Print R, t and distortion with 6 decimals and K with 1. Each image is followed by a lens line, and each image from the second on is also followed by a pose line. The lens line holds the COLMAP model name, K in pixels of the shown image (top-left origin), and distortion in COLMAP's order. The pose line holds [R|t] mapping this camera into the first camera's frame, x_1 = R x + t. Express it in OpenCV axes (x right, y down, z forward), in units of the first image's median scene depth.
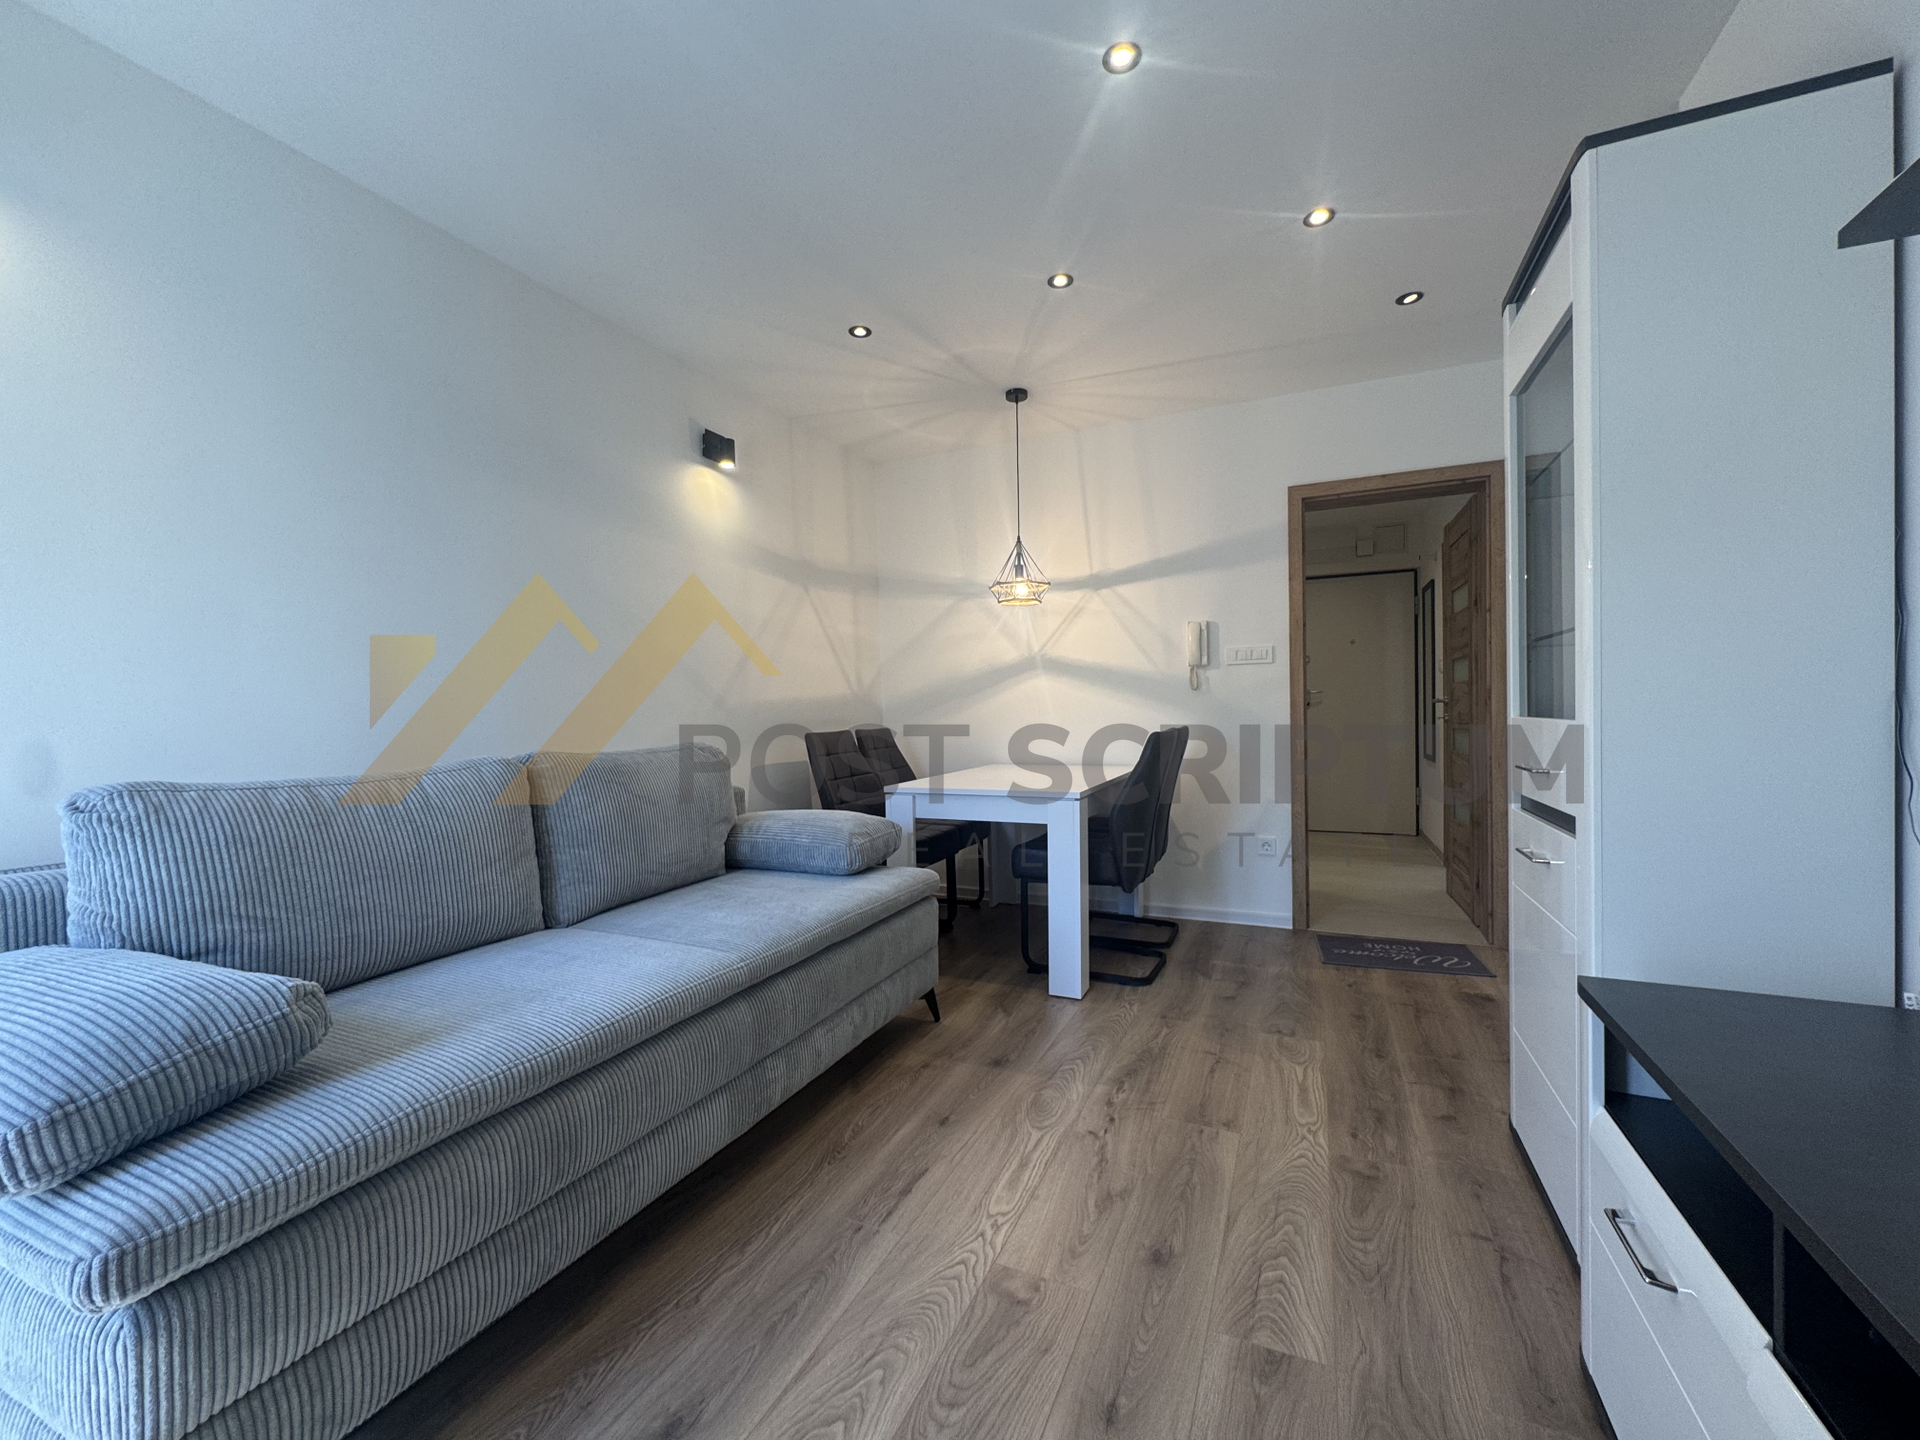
lens RADIAL K [[770.3, 0, 963.0], [0, 770.3, 722.7], [0, 0, 1]] dist [-0.002499, -0.000190]
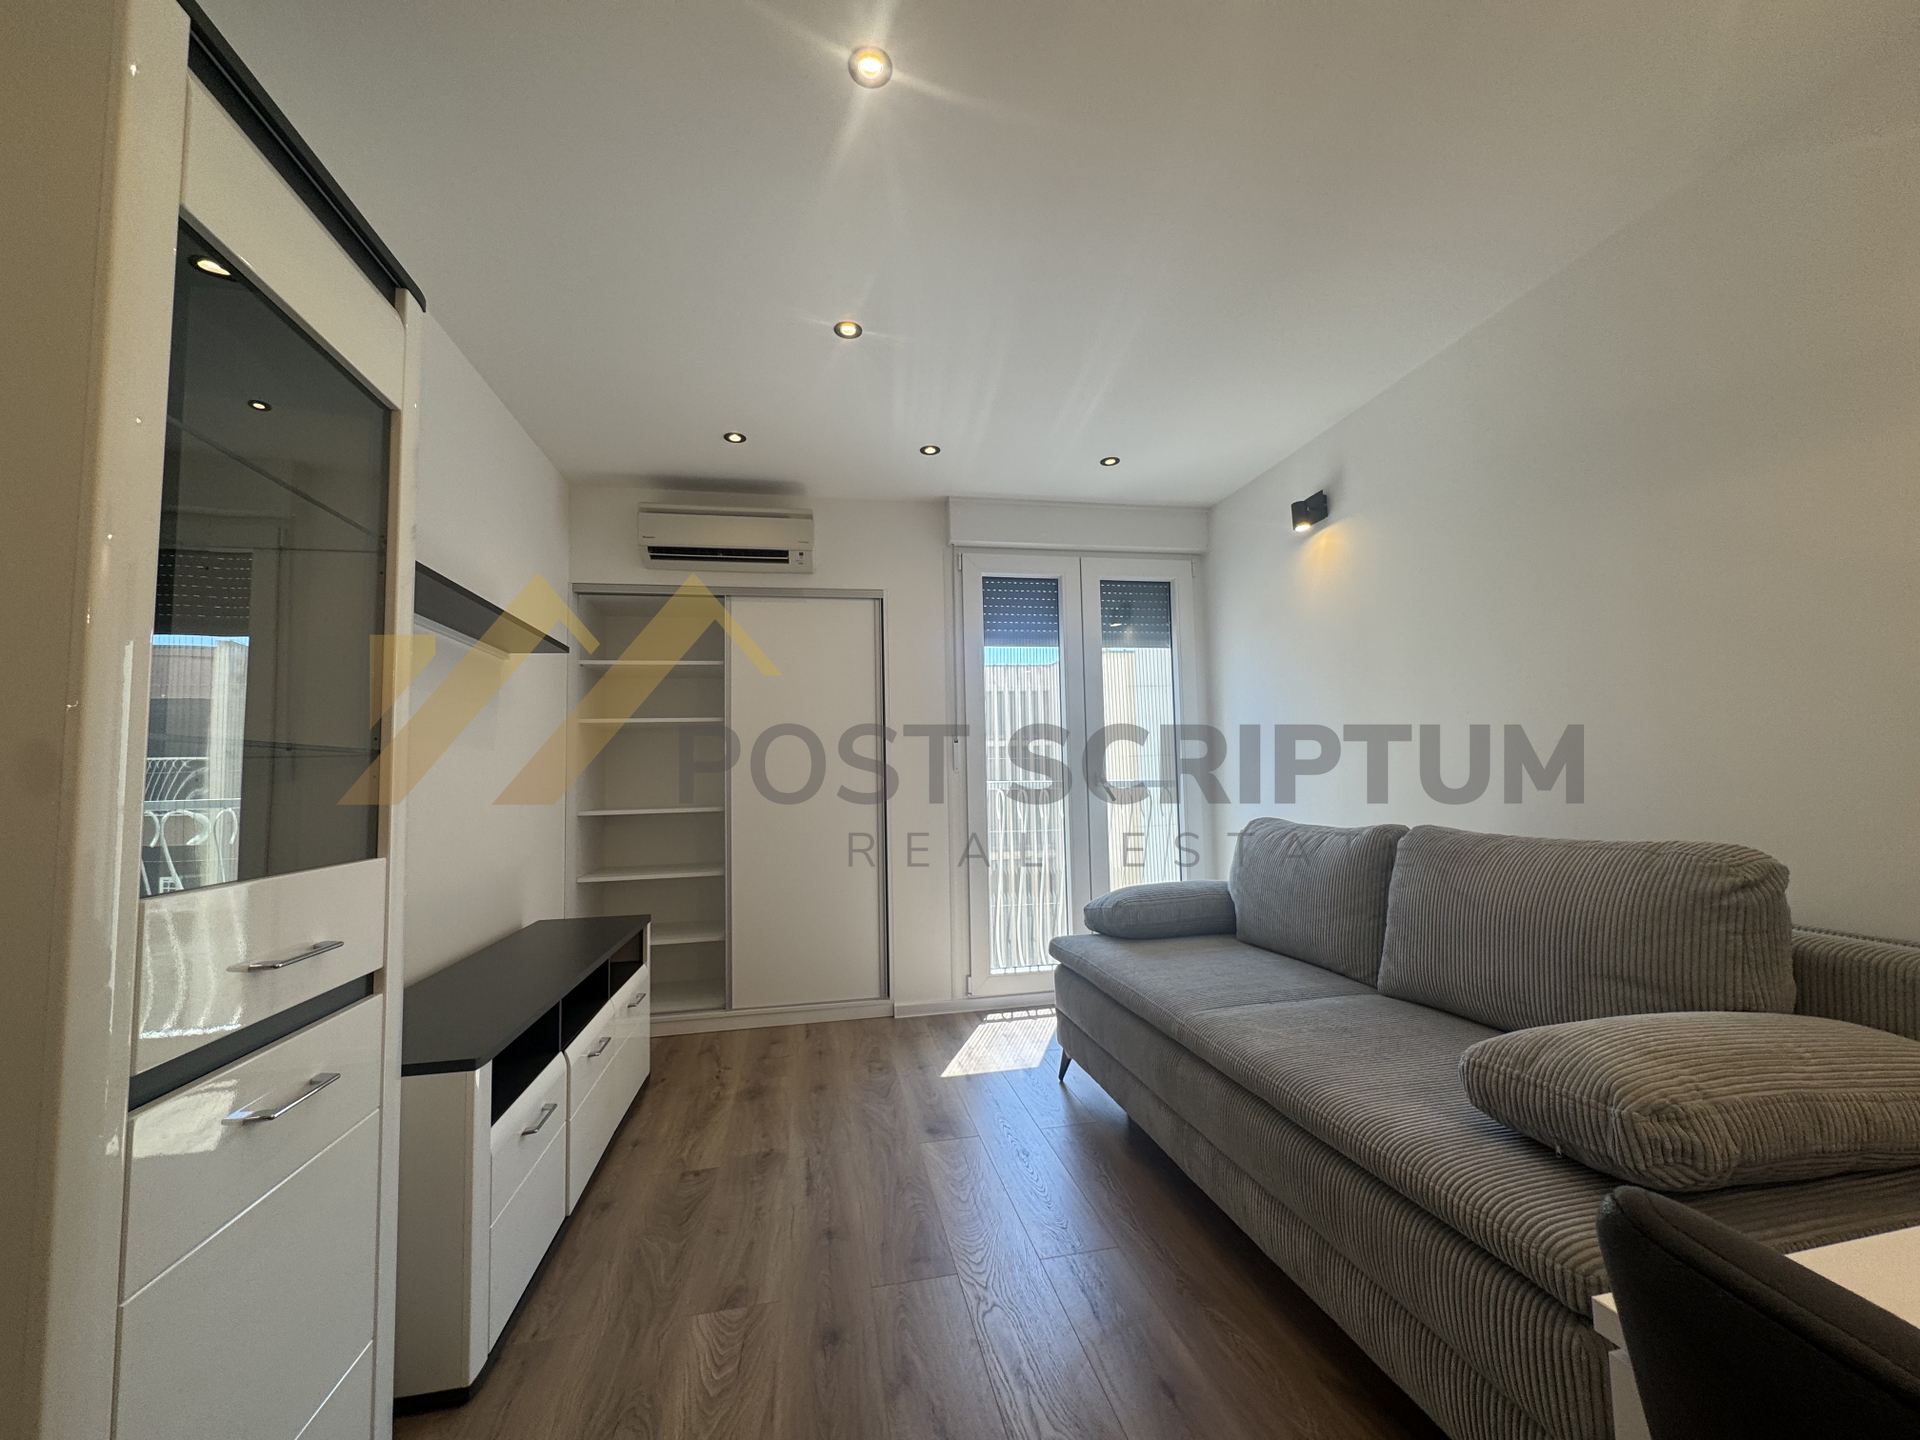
lens RADIAL K [[765.1, 0, 962.1], [0, 765.1, 725.9], [0, 0, 1]] dist [-0.001758, 0.000162]
pose [[-0.810634, -0.001196, -0.585552, 0.465142], [0.032800, 0.998335, -0.047447, -0.056787], [0.584634, -0.057668, -0.809245, 1.284824]]
